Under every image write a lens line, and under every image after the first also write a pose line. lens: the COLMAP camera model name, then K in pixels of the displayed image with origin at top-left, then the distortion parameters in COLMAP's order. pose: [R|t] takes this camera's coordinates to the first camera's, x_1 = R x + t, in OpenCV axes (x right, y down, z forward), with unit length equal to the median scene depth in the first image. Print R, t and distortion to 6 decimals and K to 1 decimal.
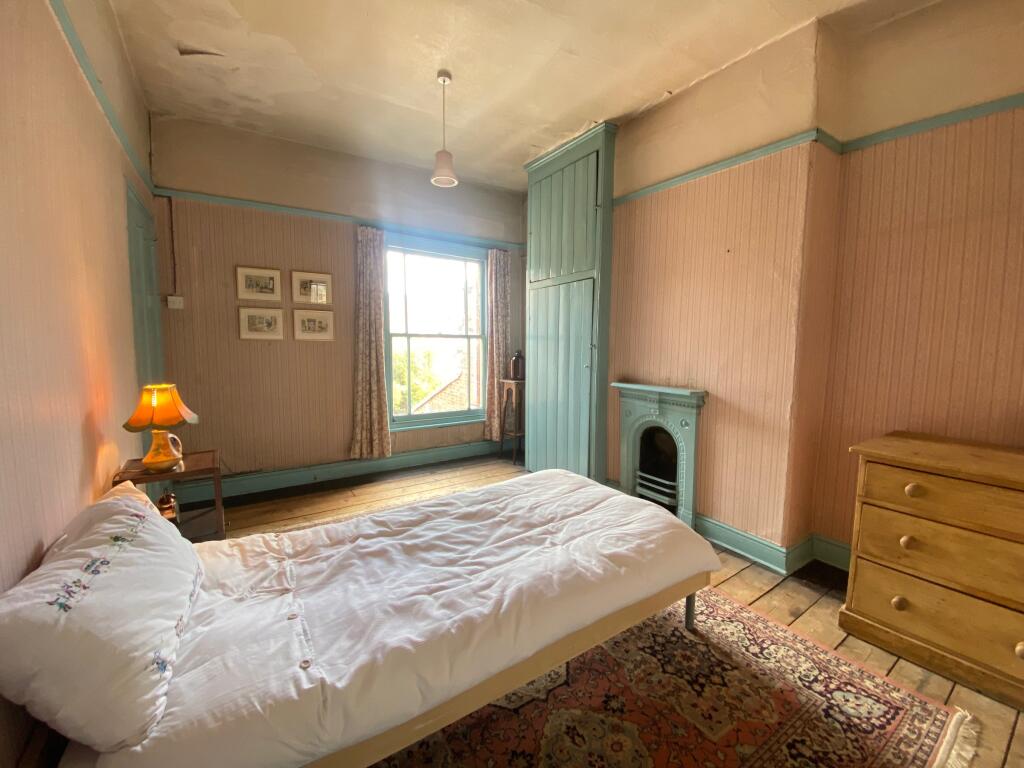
lens RADIAL K [[413.8, 0, 511.1], [0, 413.8, 385.3], [0, 0, 1]] dist [0.031399, -0.024418]
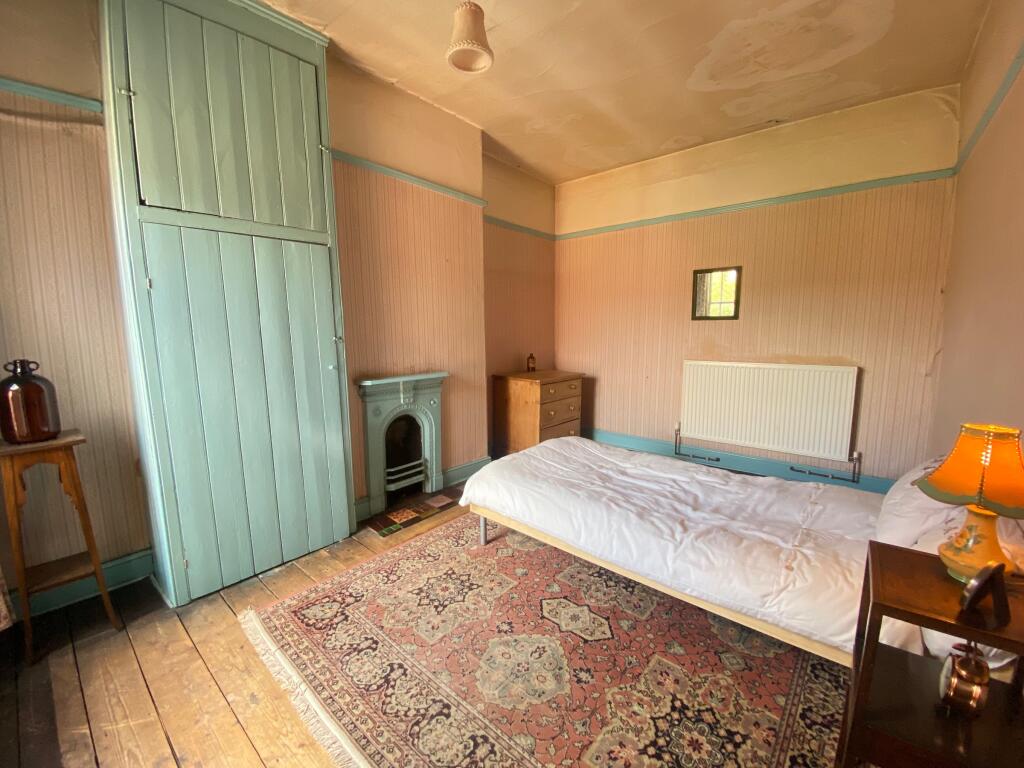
lens RADIAL K [[420.8, 0, 517.1], [0, 420.8, 379.2], [0, 0, 1]] dist [0.030855, -0.026400]
pose [[-0.264722, -0.129467, 0.955595, -0.699516], [0.090567, 0.983229, 0.158300, -0.126466], [-0.960063, 0.128451, -0.248556, 0.984916]]
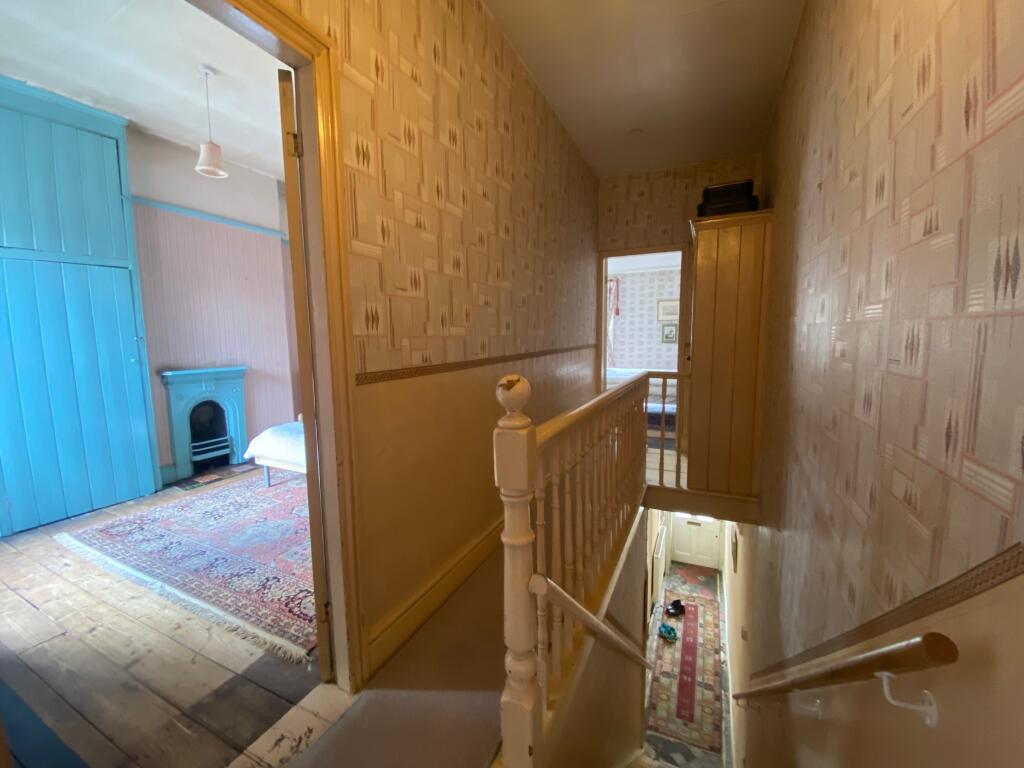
lens RADIAL K [[413.8, 0, 511.1], [0, 413.8, 385.3], [0, 0, 1]] dist [0.031399, -0.024418]
pose [[-0.505707, -0.106578, 0.856097, -1.235313], [0.075692, 0.983031, 0.167093, -0.093282], [-0.859378, 0.149300, -0.489059, 0.821892]]
